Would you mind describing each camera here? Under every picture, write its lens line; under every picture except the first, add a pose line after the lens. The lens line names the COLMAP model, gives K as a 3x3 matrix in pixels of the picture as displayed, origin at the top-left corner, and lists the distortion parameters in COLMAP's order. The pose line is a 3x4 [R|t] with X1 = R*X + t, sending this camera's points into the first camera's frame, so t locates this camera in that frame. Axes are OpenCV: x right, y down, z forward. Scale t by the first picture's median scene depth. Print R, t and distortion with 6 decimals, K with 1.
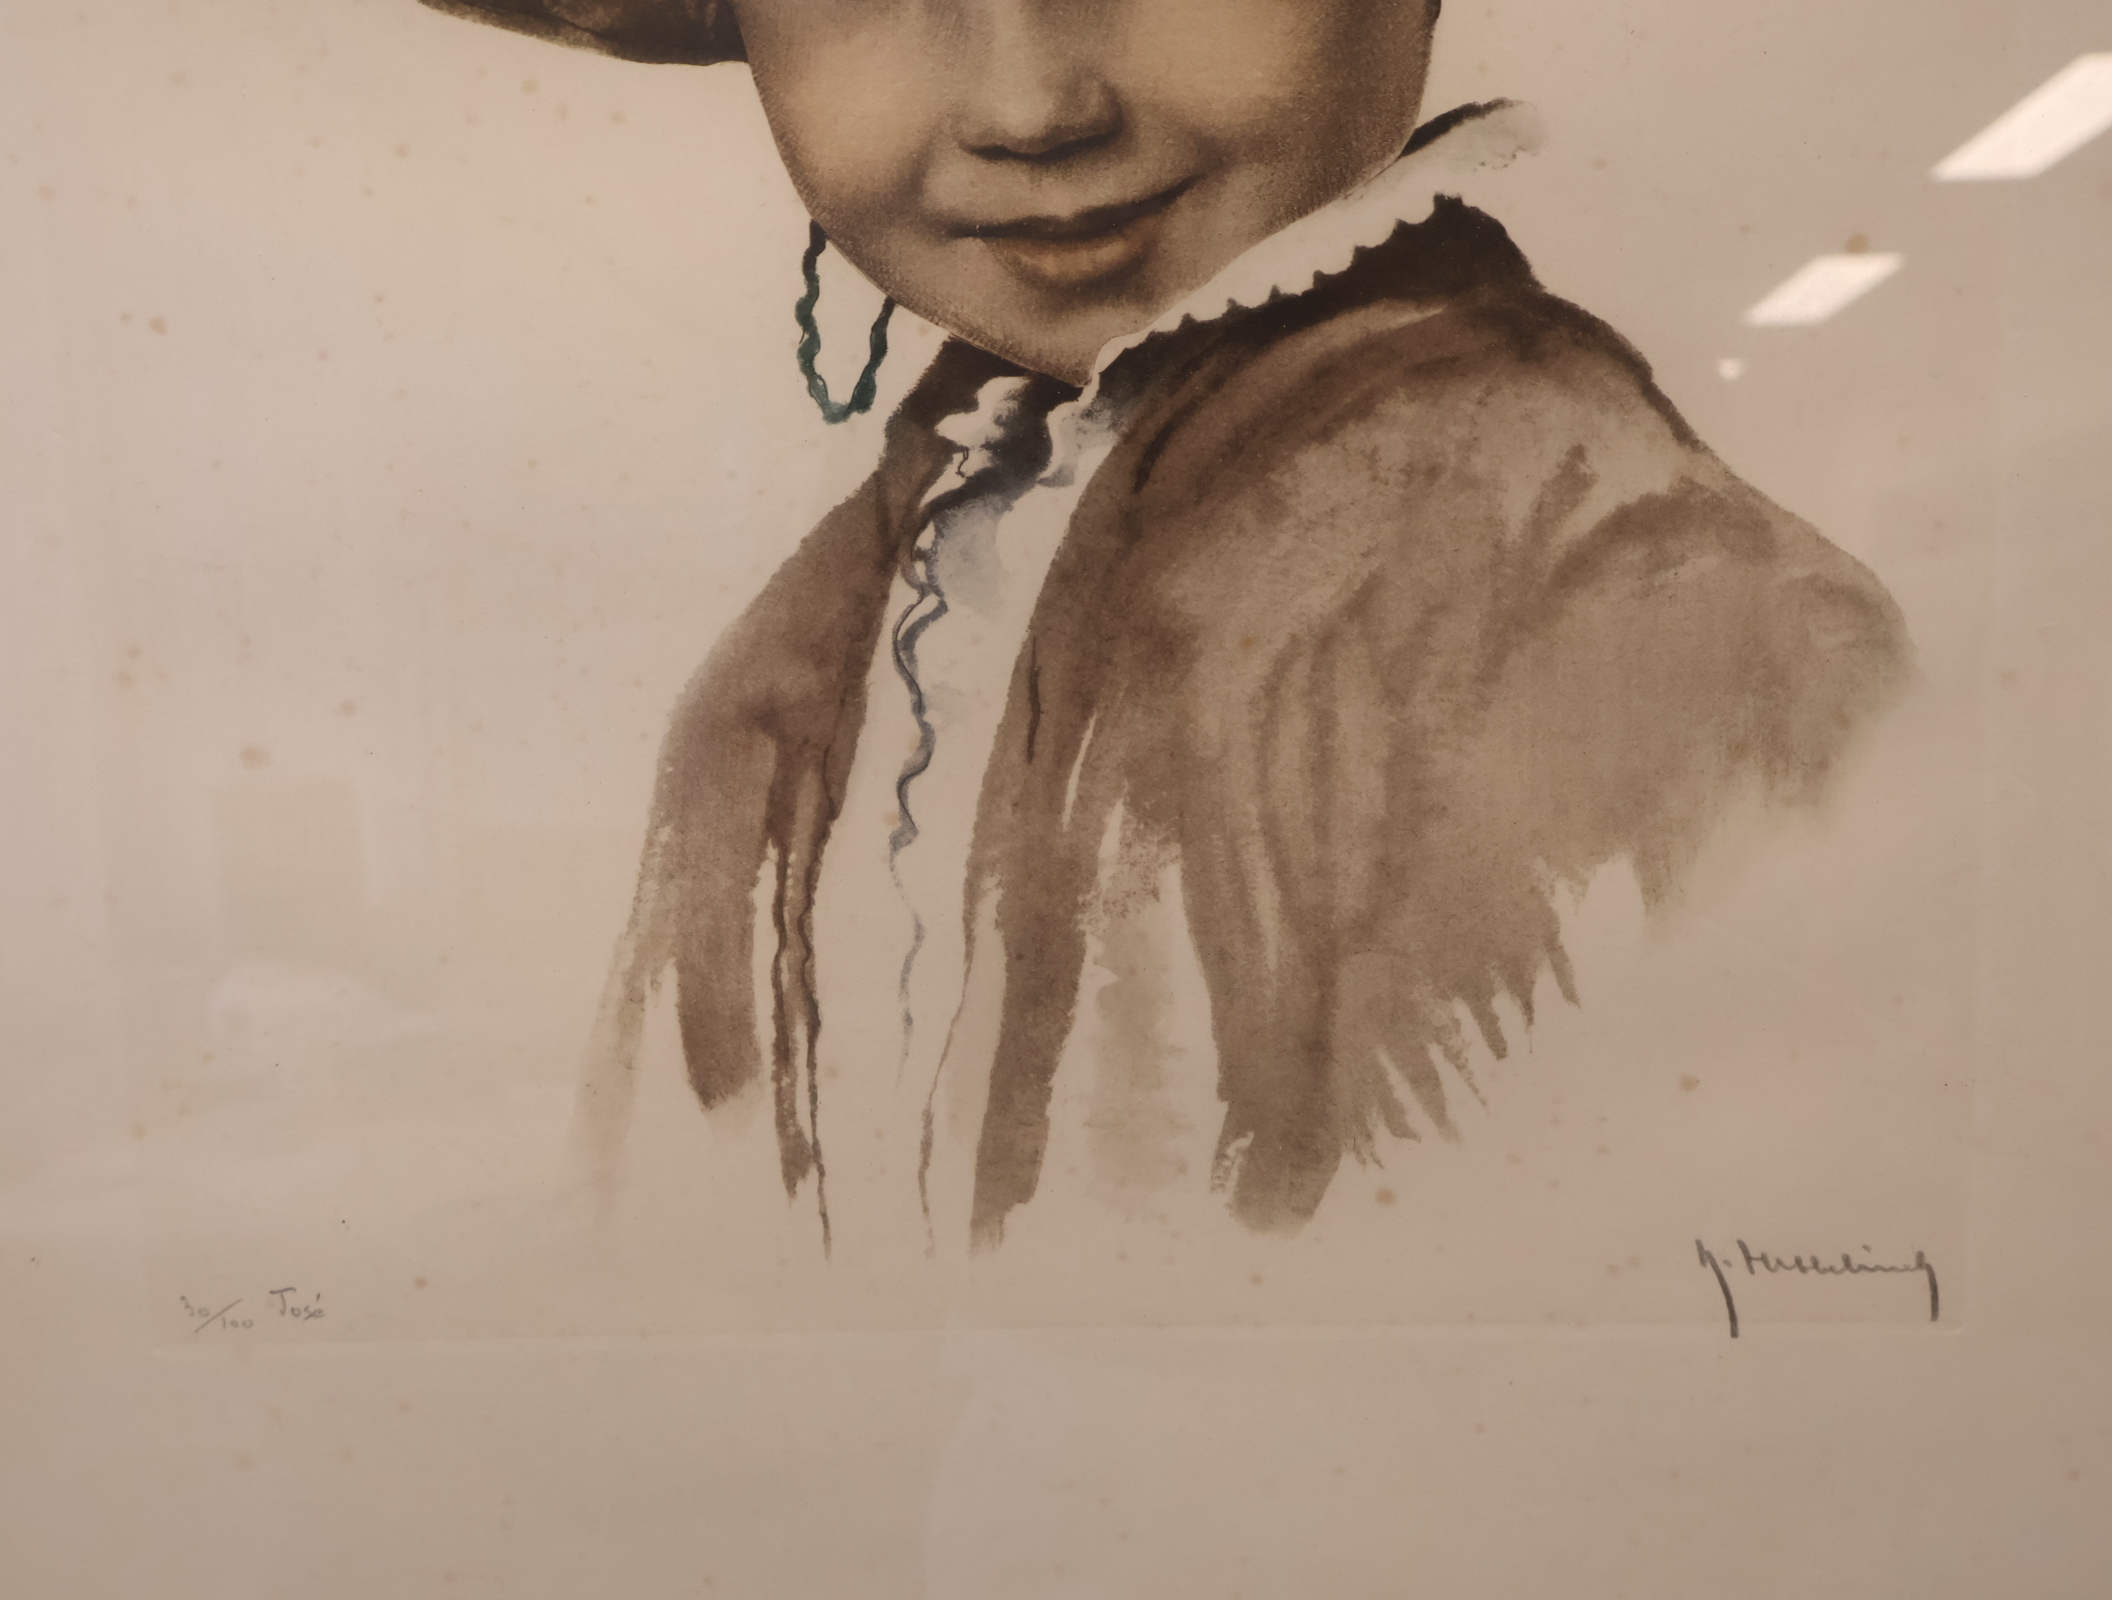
lens RADIAL K [[2379.5, 0, 1056.7], [0, 2379.5, 805.5], [0, 0, 1]] dist [0.023859, 0.000000]
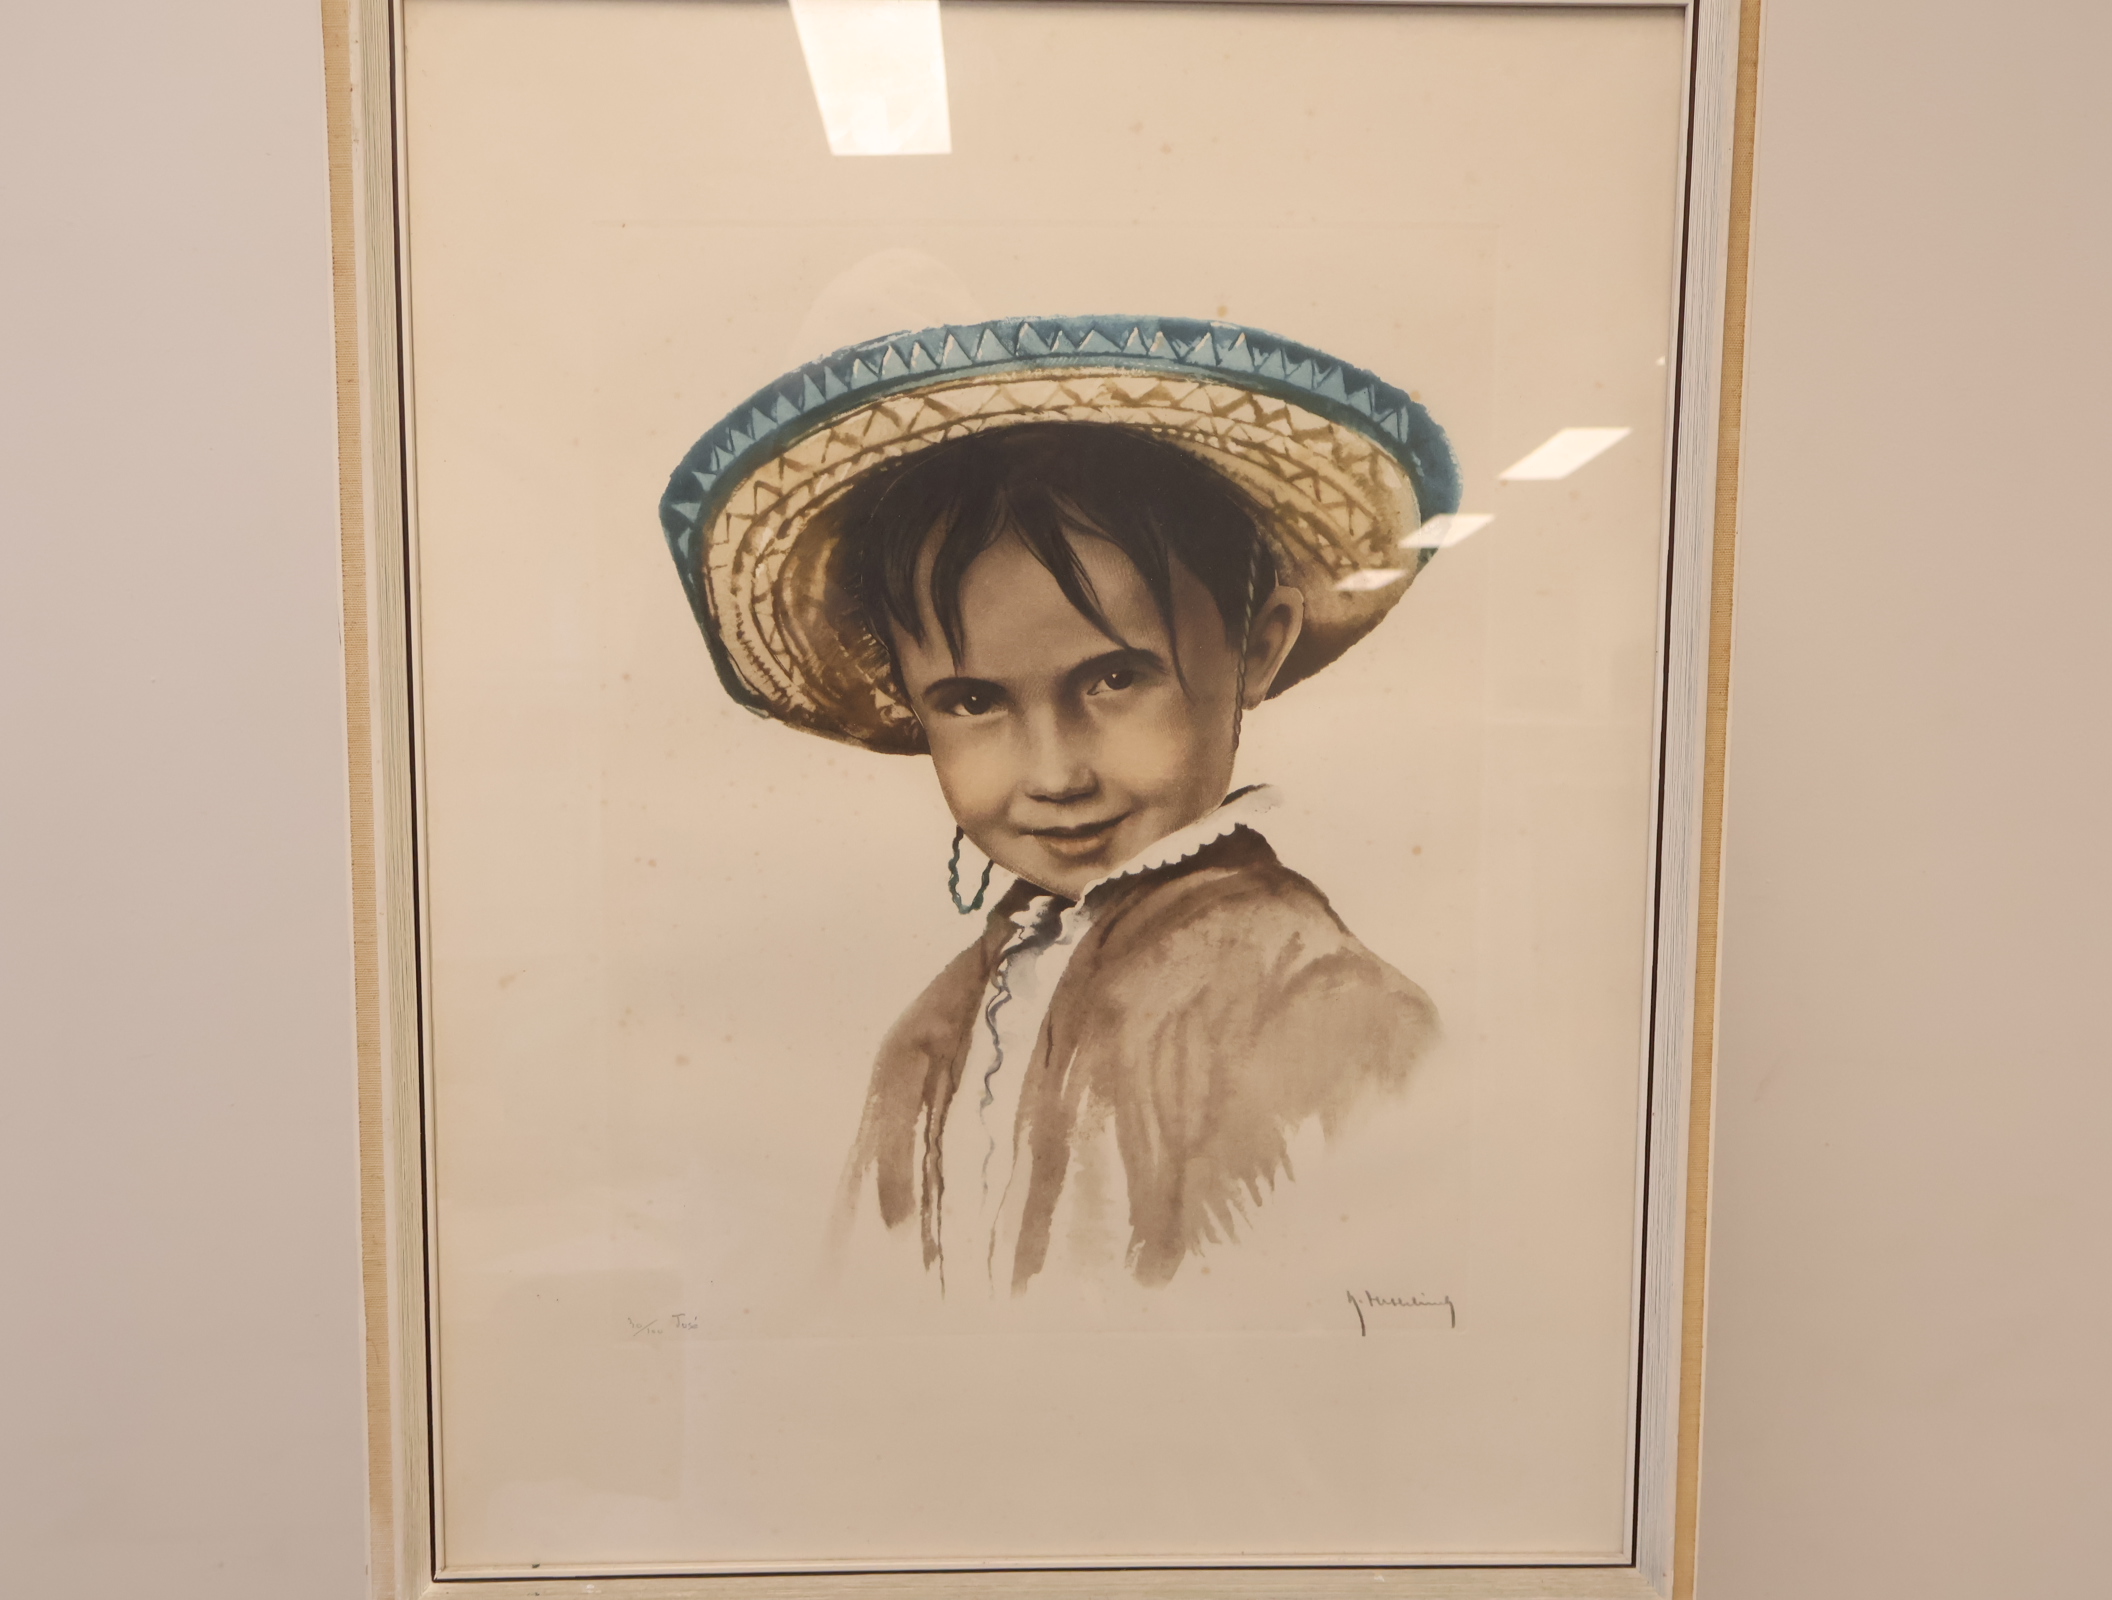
lens RADIAL K [[2379.5, 0, 1051.0], [0, 2379.5, 814.3], [0, 0, 1]] dist [0.023859, 0.000000]
pose [[0.995253, 0.020469, 0.095146, -0.221141], [-0.016623, 0.999019, -0.041038, -0.161962], [-0.095893, 0.039261, 0.994617, -1.180372]]
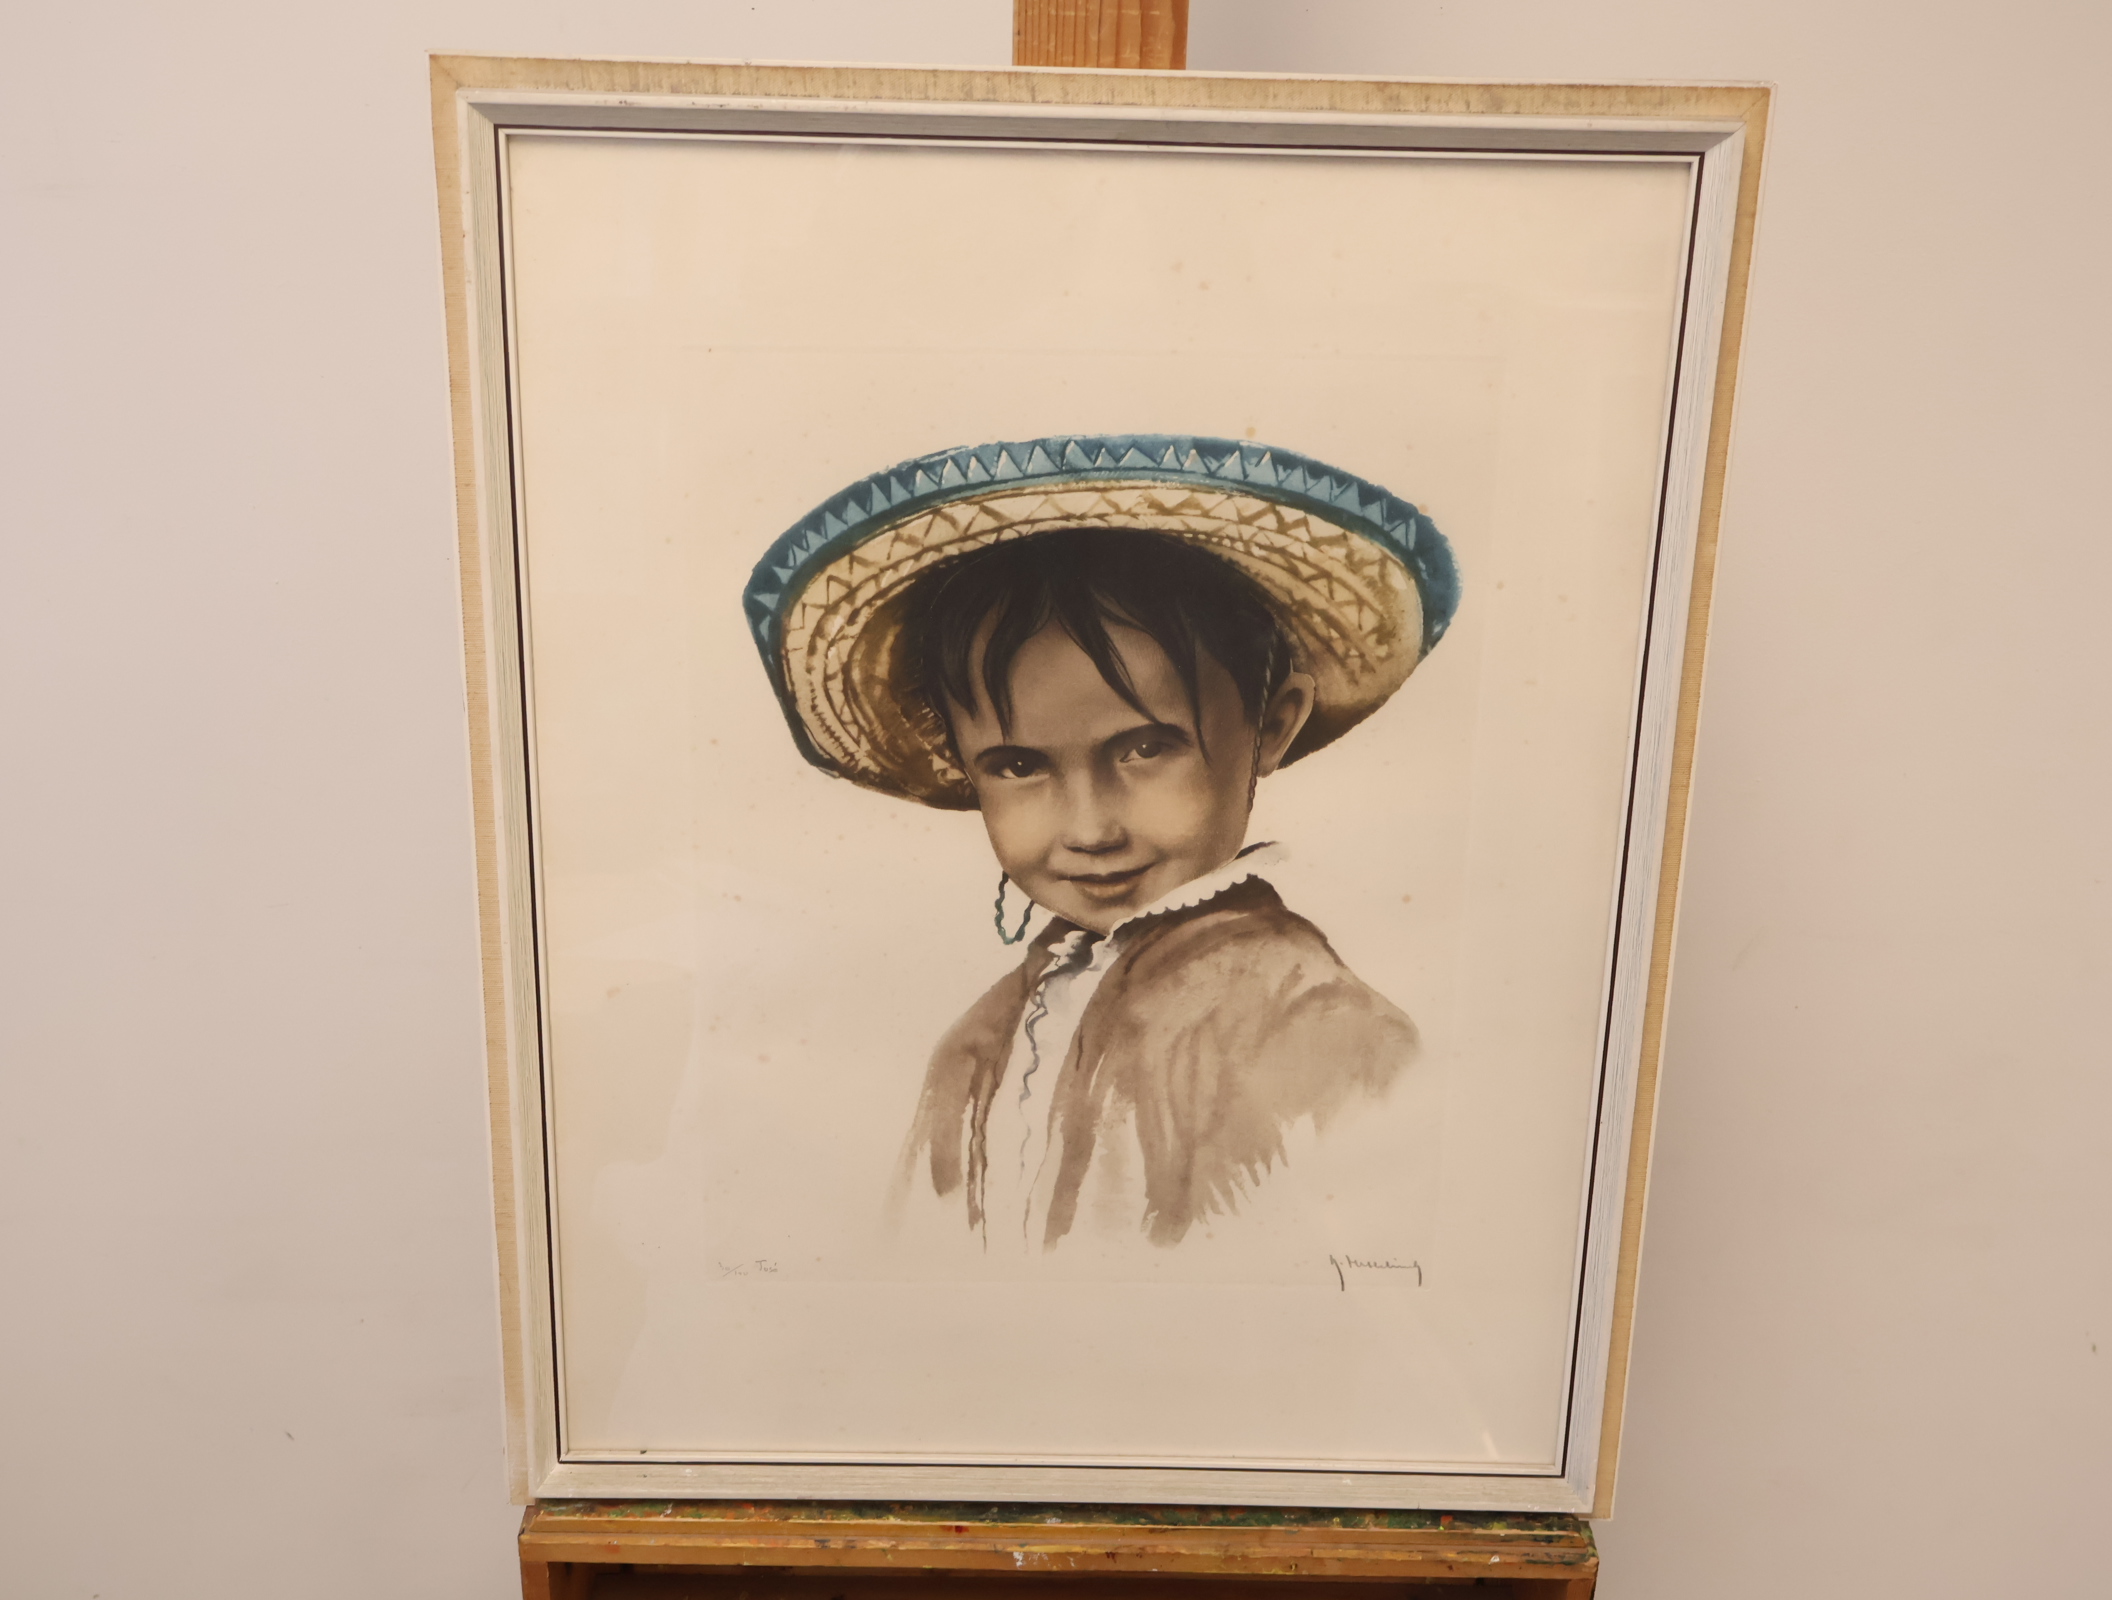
lens RADIAL K [[2379.5, 0, 1048.8], [0, 2379.5, 814.1], [0, 0, 1]] dist [0.023859, 0.000000]
pose [[0.997011, 0.027294, 0.072278, -0.232896], [-0.037906, 0.987991, 0.149789, -0.668238], [-0.067321, -0.152081, 0.986073, -1.449897]]
